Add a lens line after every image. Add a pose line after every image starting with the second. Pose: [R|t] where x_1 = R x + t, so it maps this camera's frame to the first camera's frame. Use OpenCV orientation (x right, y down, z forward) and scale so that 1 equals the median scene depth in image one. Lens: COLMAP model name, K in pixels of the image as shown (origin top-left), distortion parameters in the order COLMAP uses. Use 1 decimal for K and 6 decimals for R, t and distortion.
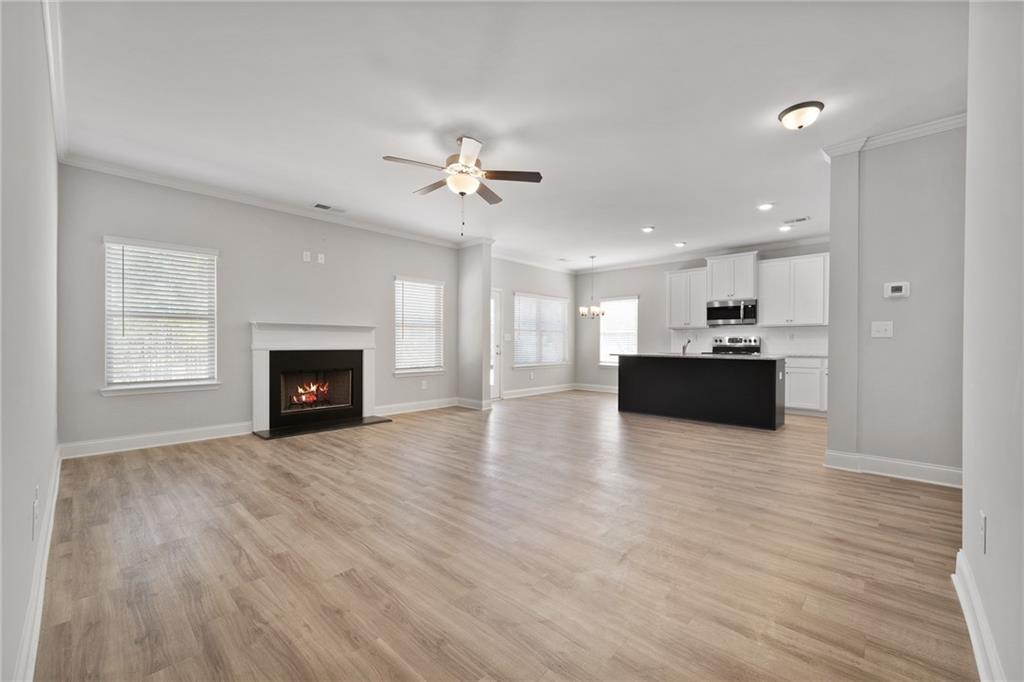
lens RADIAL K [[409.1, 0, 509.8], [0, 409.1, 345.2], [0, 0, 1]] dist [-0.004604, 0.000195]
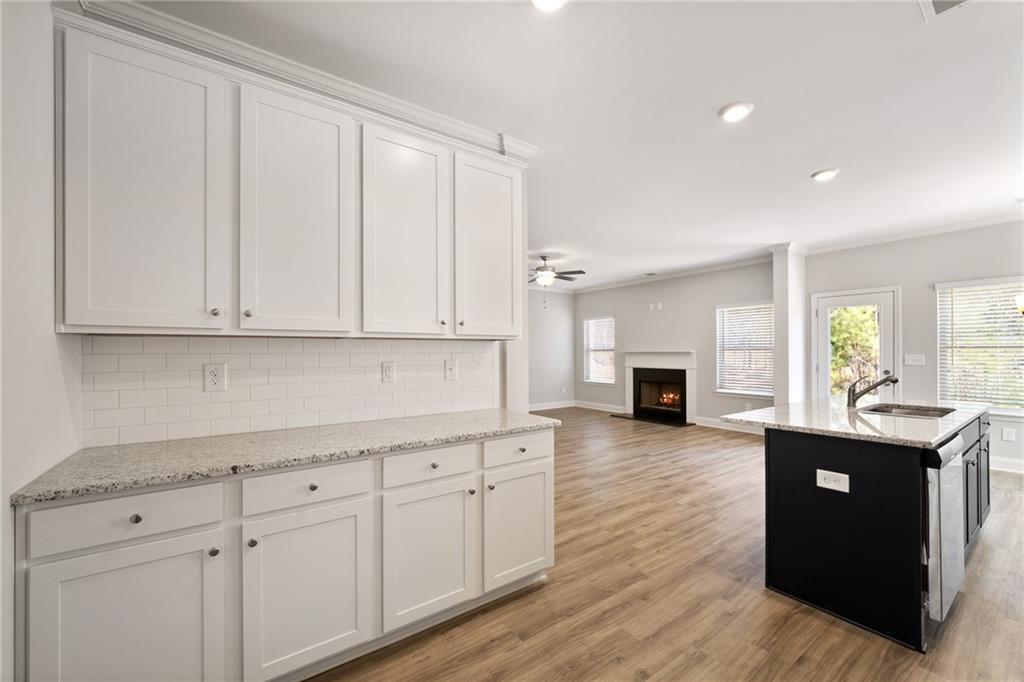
lens RADIAL K [[409.1, 0, 513.5], [0, 409.1, 349.4], [0, 0, 1]] dist [-0.004604, 0.000195]
pose [[-0.193831, -0.009931, -0.980985, 1.378428], [0.001455, 0.999945, -0.010411, -0.054305], [0.981034, -0.003445, -0.193806, 0.988339]]
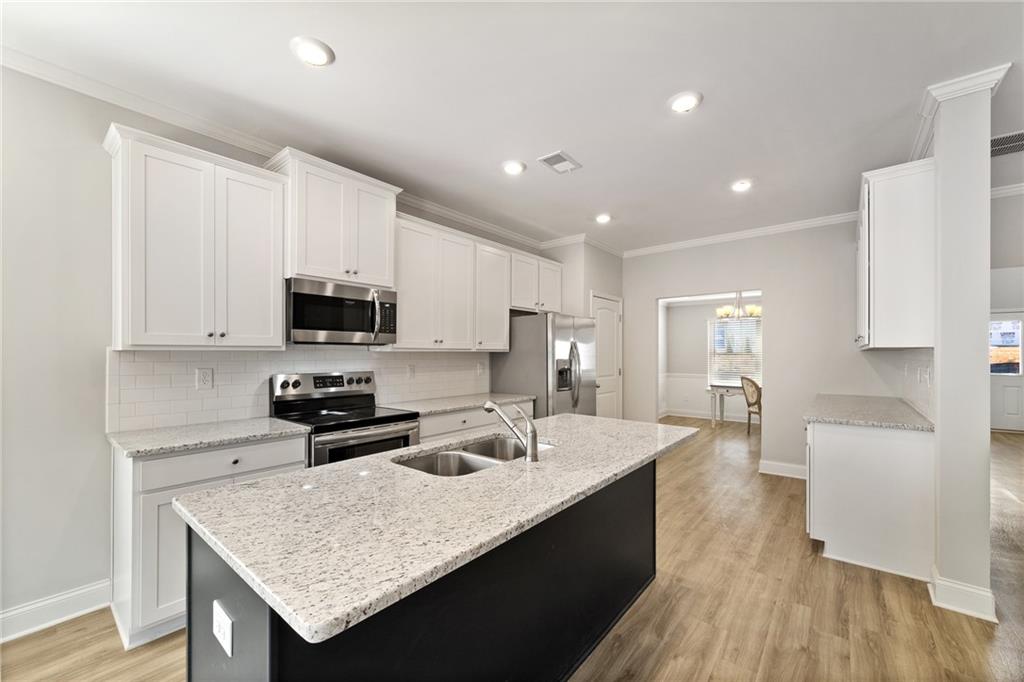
lens RADIAL K [[409.1, 0, 510.9], [0, 409.1, 352.0], [0, 0, 1]] dist [-0.004604, 0.000195]
pose [[-0.069429, 0.002508, 0.997584, 0.211267], [0.003736, 0.999990, -0.002254, -0.069105], [-0.997580, 0.003571, -0.069438, 1.456819]]
